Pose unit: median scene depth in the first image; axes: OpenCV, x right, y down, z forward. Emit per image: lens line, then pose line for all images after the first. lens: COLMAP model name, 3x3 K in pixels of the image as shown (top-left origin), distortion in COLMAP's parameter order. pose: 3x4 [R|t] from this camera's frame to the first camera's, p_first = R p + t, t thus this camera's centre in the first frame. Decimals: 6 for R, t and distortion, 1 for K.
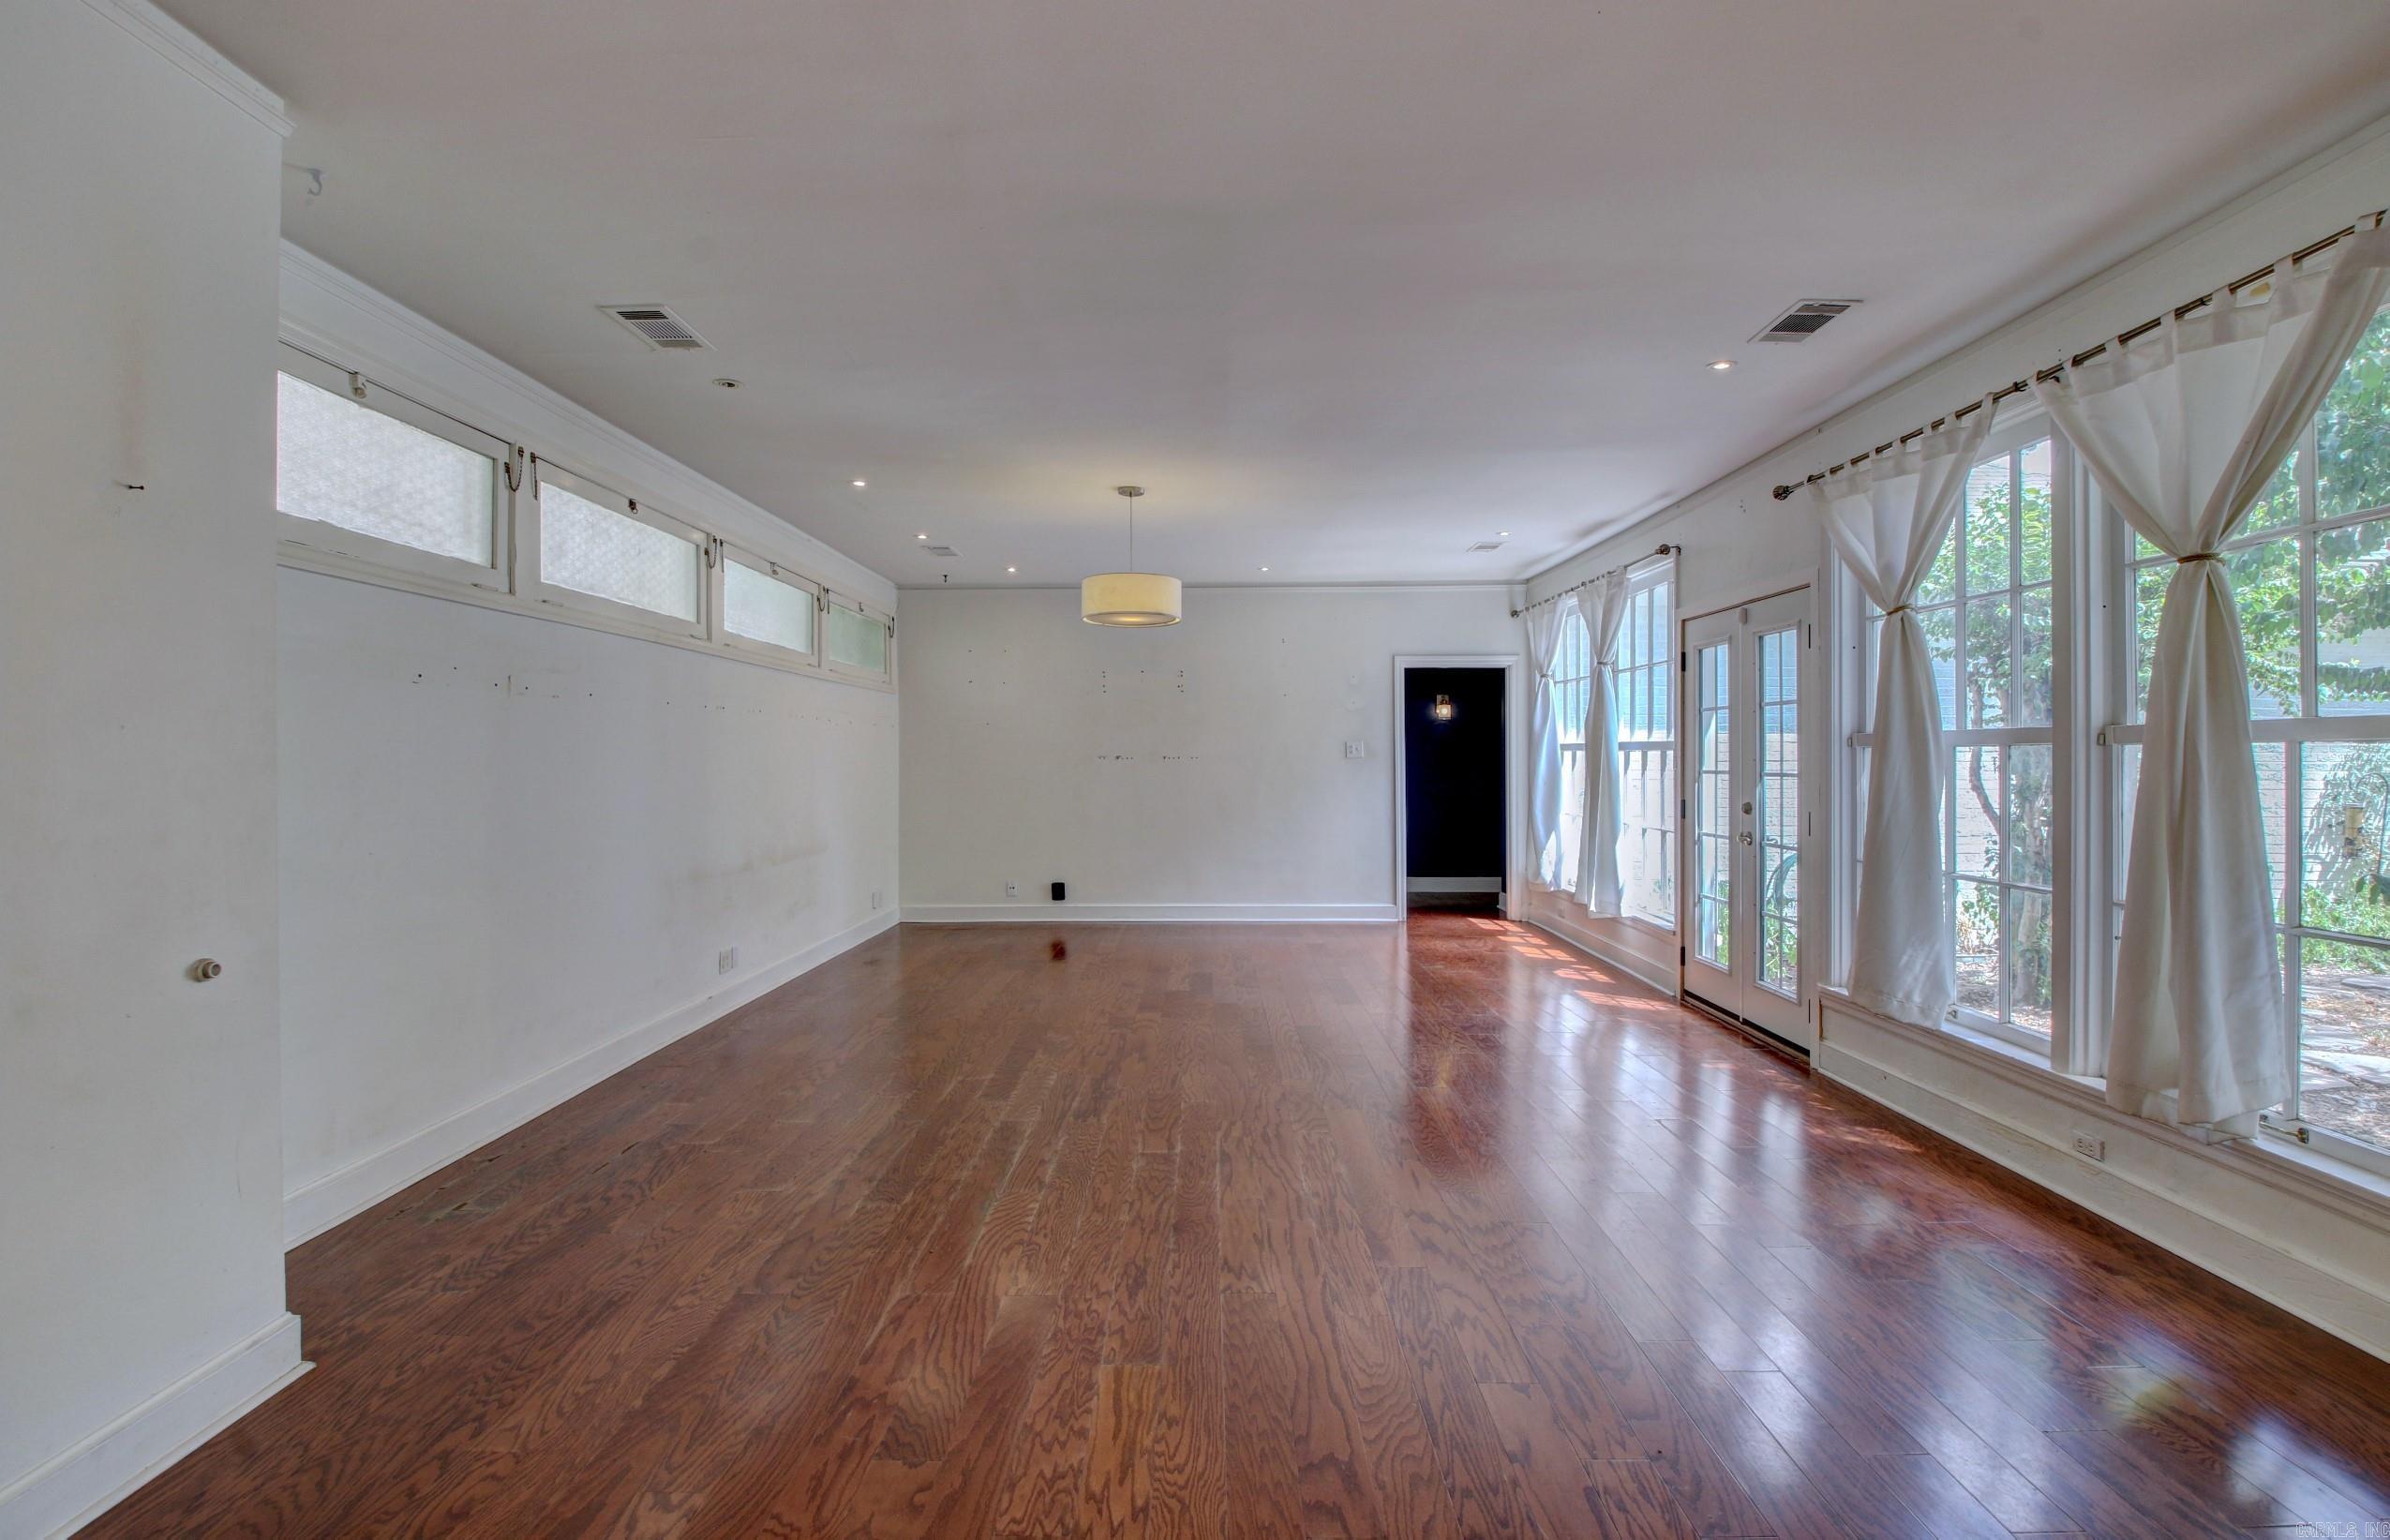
lens RADIAL K [[1107.7, 0, 1180.7], [0, 1107.7, 754.6], [0, 0, 1]] dist [0.014285, -0.019883]
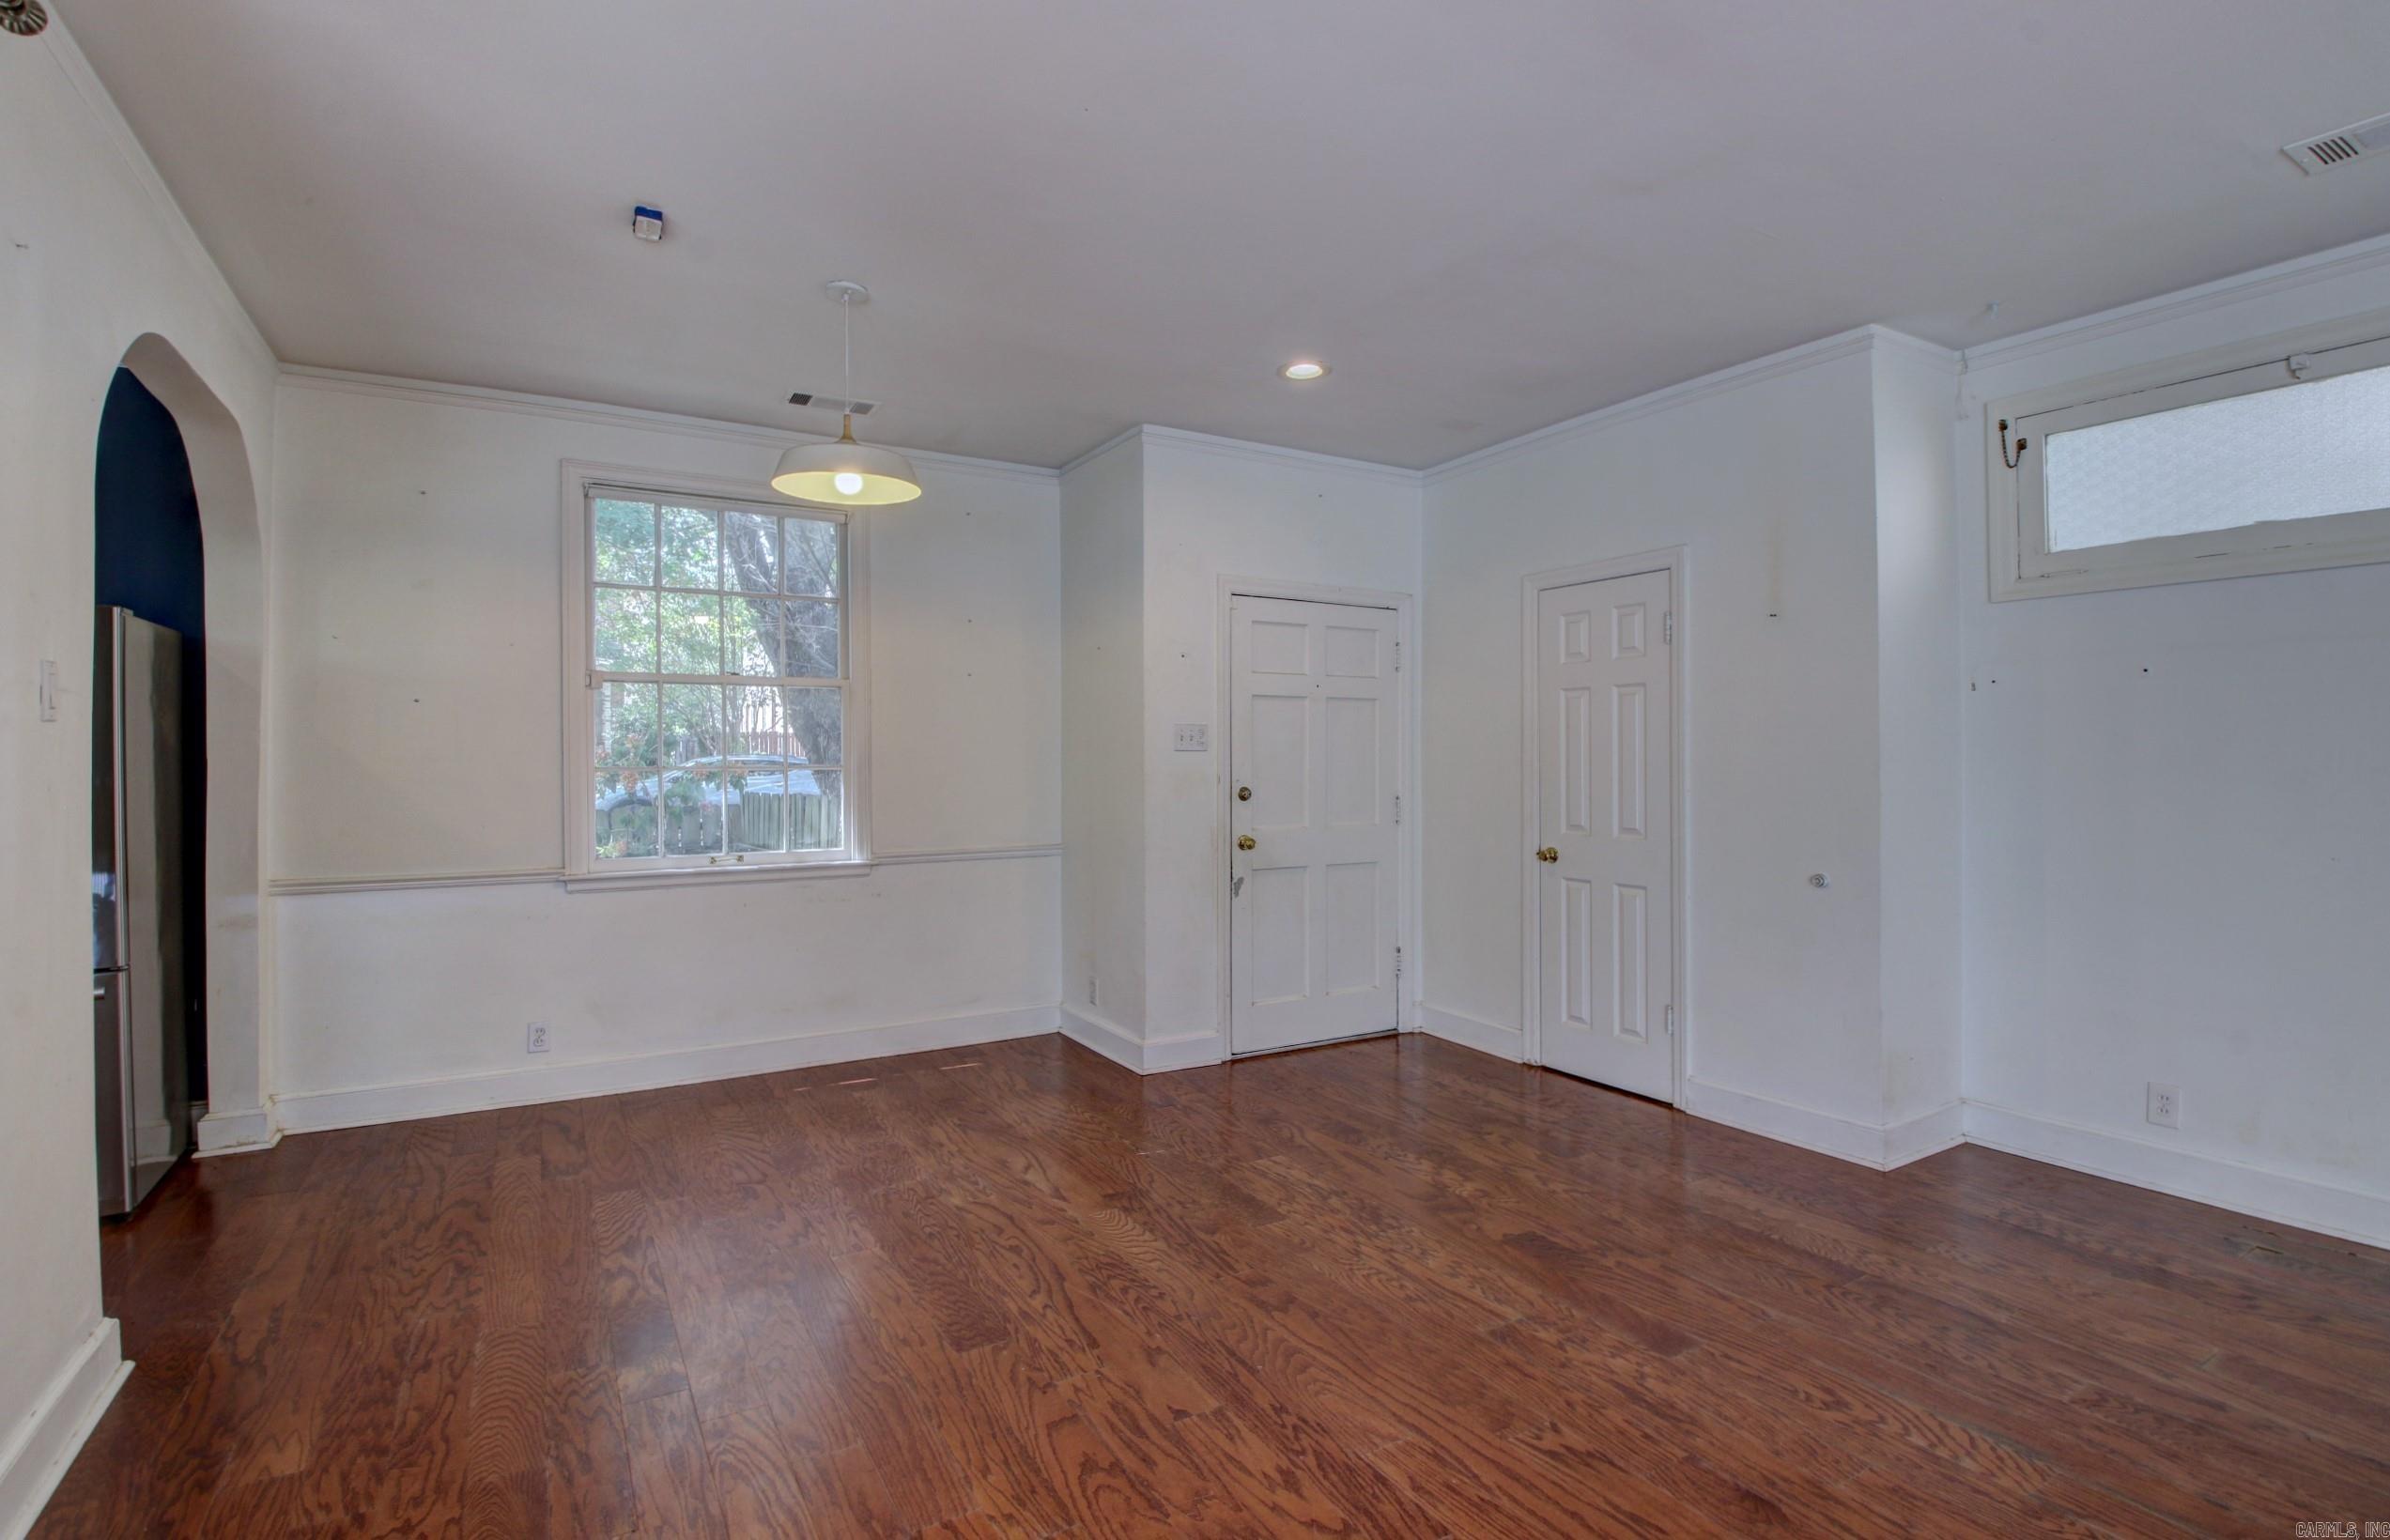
lens RADIAL K [[1107.6, 0, 1196.1], [0, 1107.6, 757.9], [0, 0, 1]] dist [0.014285, -0.019883]
pose [[-0.845256, 0.002745, -0.534355, 0.426250], [0.005421, 0.999979, -0.003439, 0.002567], [0.534334, -0.005804, -0.845253, 0.962724]]
